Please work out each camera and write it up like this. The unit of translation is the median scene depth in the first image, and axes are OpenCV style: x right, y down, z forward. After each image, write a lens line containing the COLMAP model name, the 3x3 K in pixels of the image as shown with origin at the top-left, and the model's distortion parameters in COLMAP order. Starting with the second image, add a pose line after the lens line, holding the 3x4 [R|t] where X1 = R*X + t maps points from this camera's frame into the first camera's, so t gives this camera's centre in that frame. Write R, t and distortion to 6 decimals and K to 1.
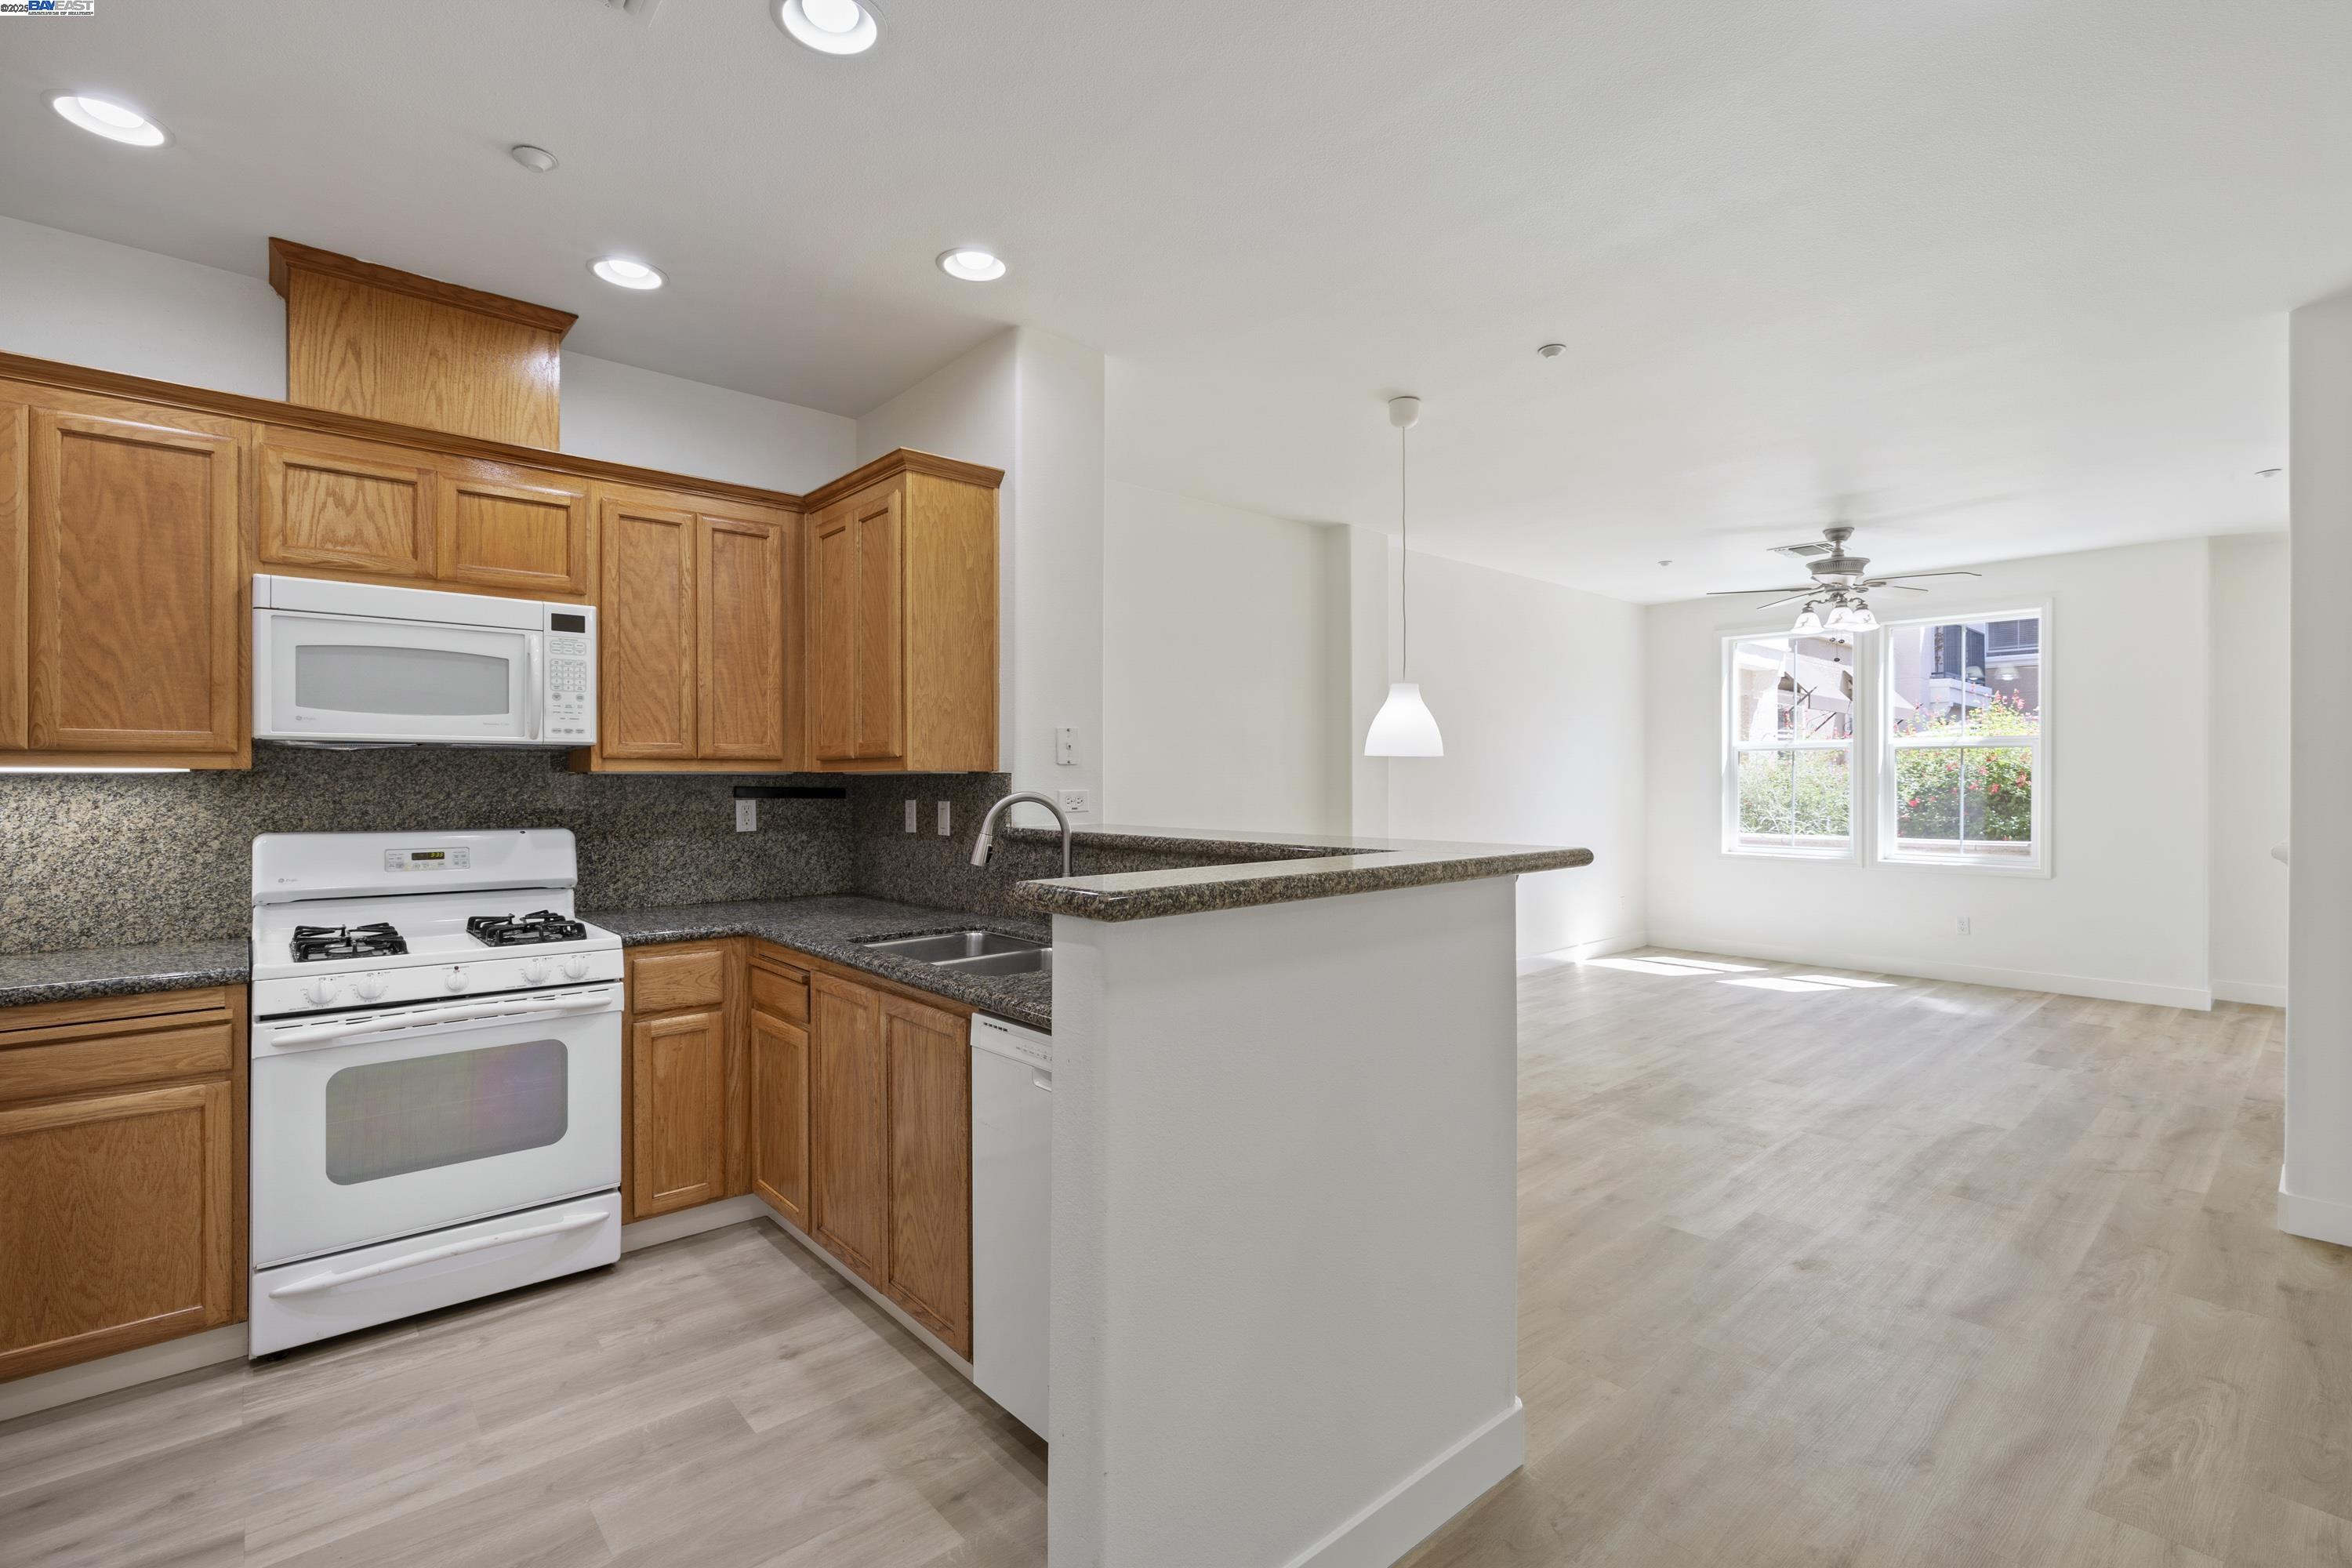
lens RADIAL K [[1049.2, 0, 1169.5], [0, 1049.2, 779.8], [0, 0, 1]] dist [-0.007652, 0.001867]
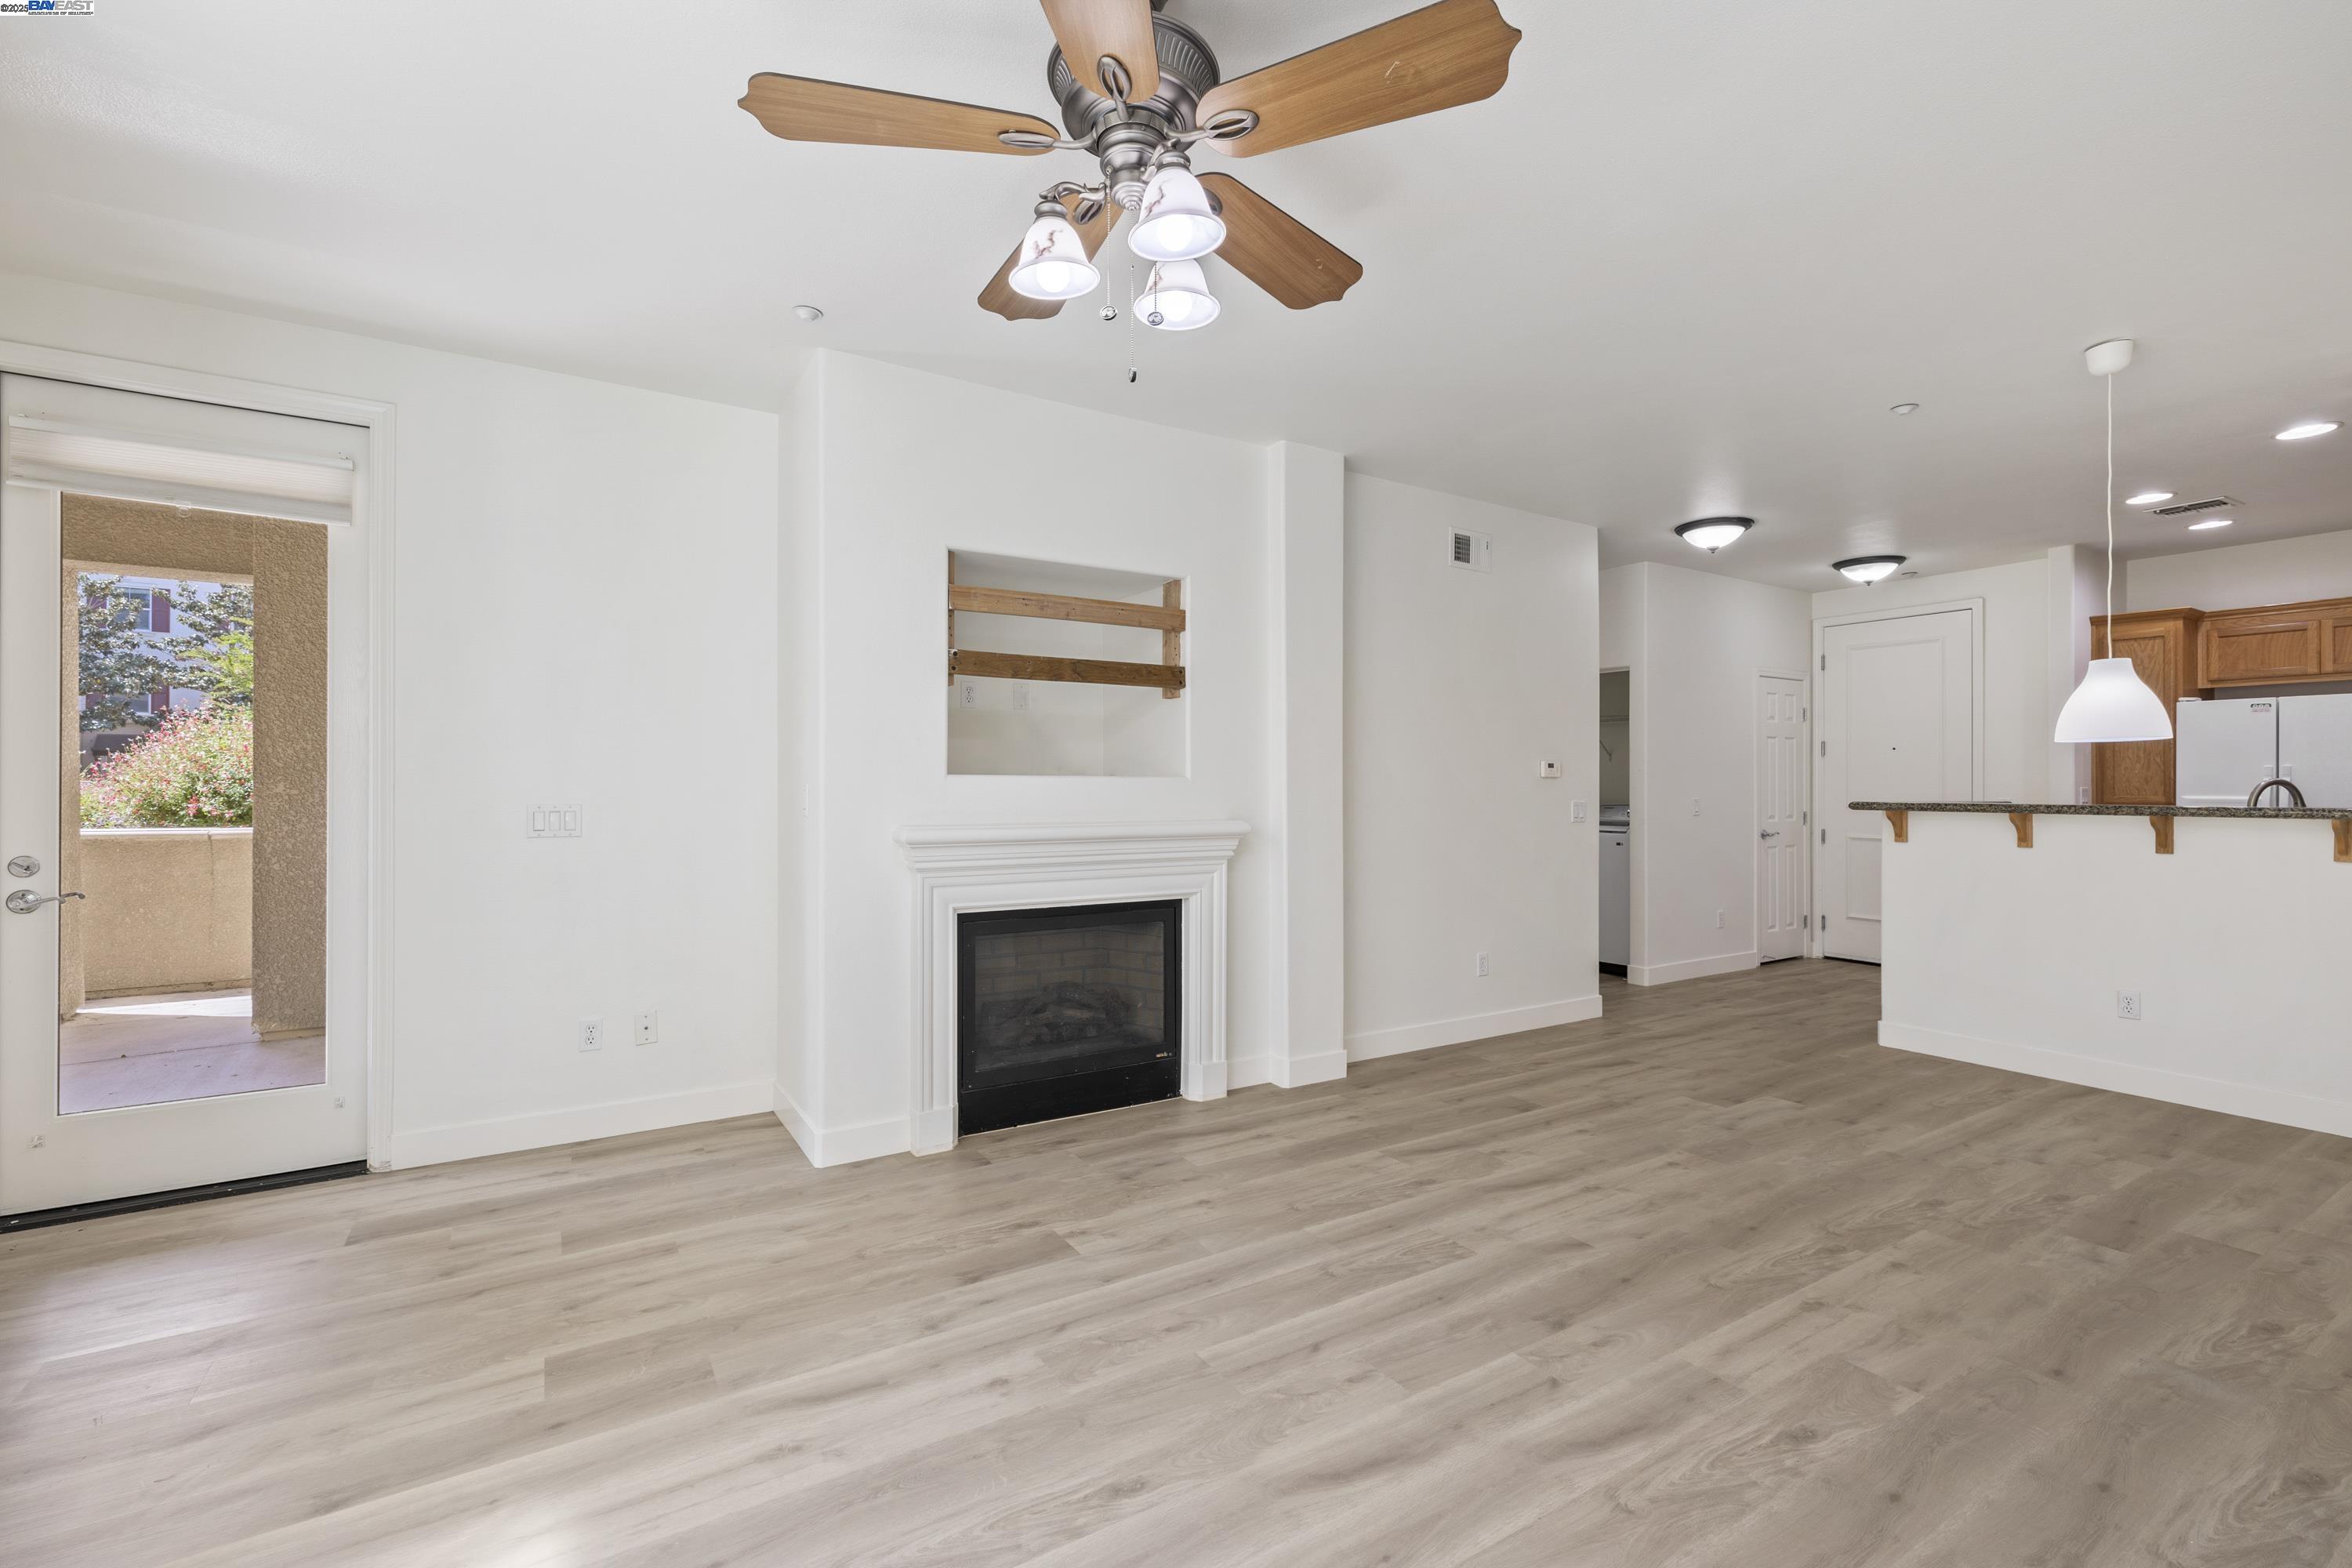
lens RADIAL K [[1017.9, 0, 1193.6], [0, 1017.9, 777.1], [0, 0, 1]] dist [0.006306, -0.000089]
pose [[-0.989510, -0.003720, 0.144415, 1.121372], [-0.004138, 0.999988, -0.002599, 0.019639], [-0.144403, -0.003169, -0.989514, 2.546180]]
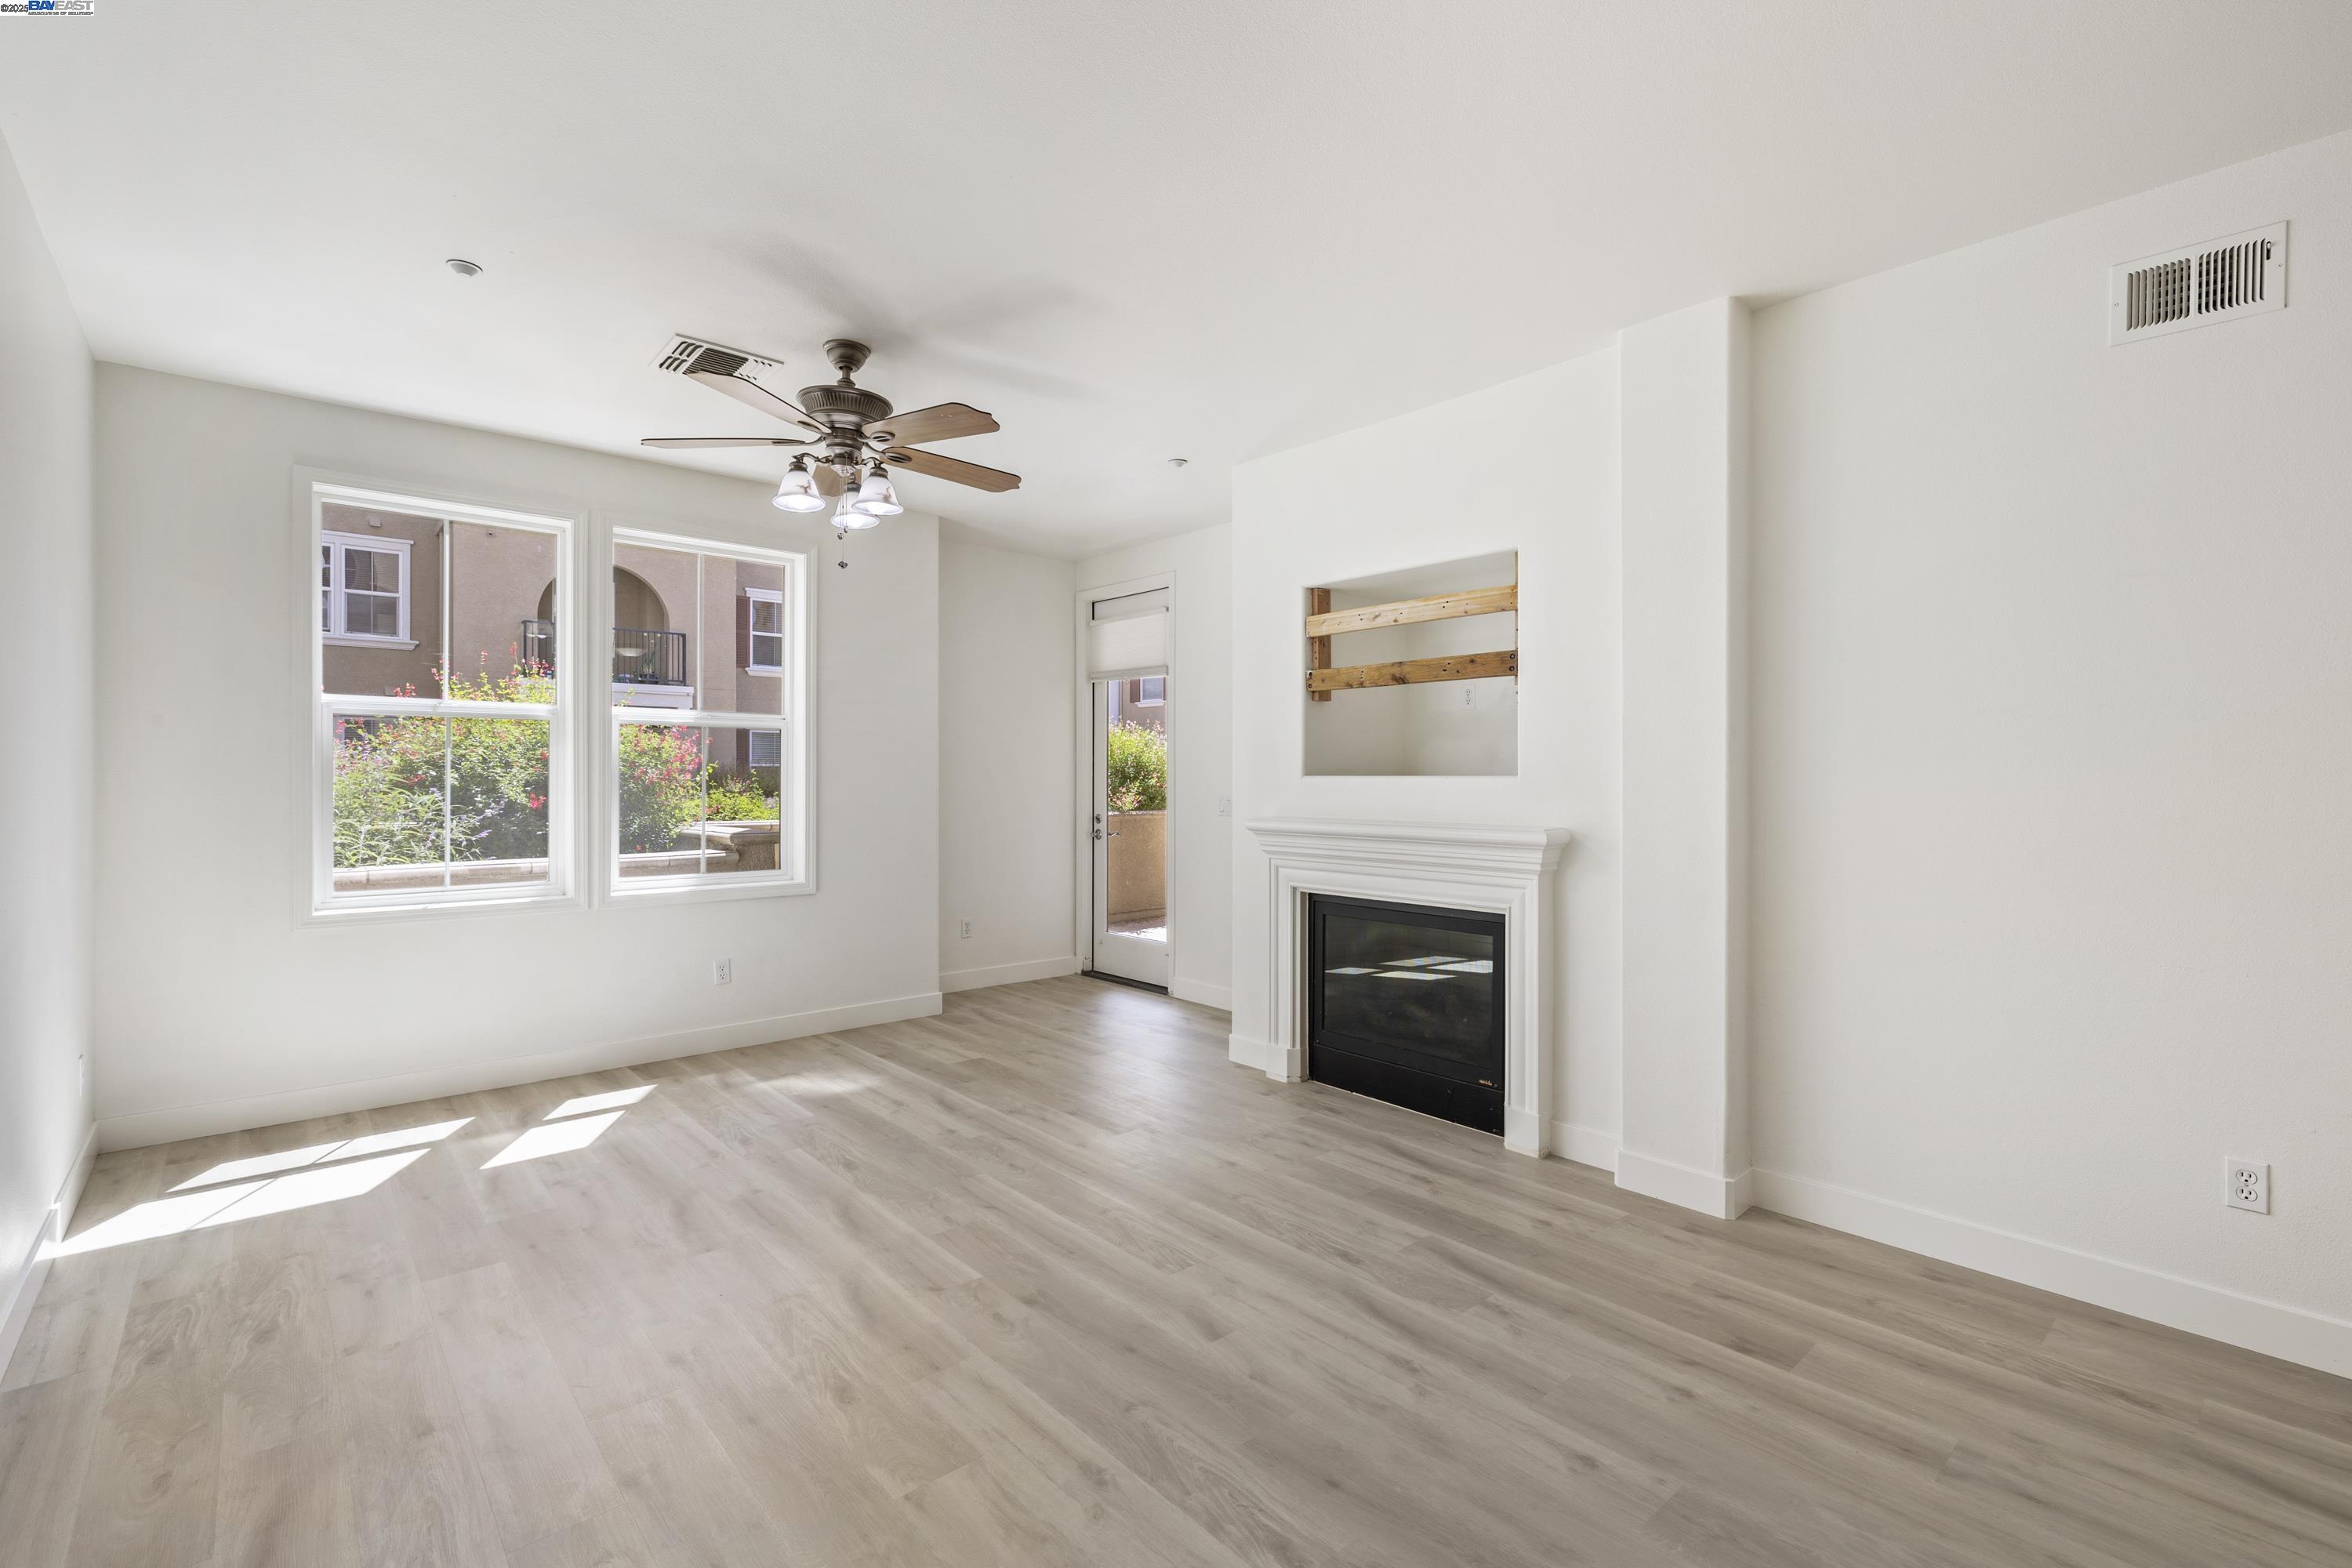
lens RADIAL K [[1049.2, 0, 1159.2], [0, 1049.2, 775.8], [0, 0, 1]] dist [-0.007652, 0.001867]
pose [[0.000983, 0.000055, 1.000000, 0.086194], [0.004400, 0.999990, -0.000059, 0.013463], [-0.999990, 0.004401, 0.000982, 1.599314]]
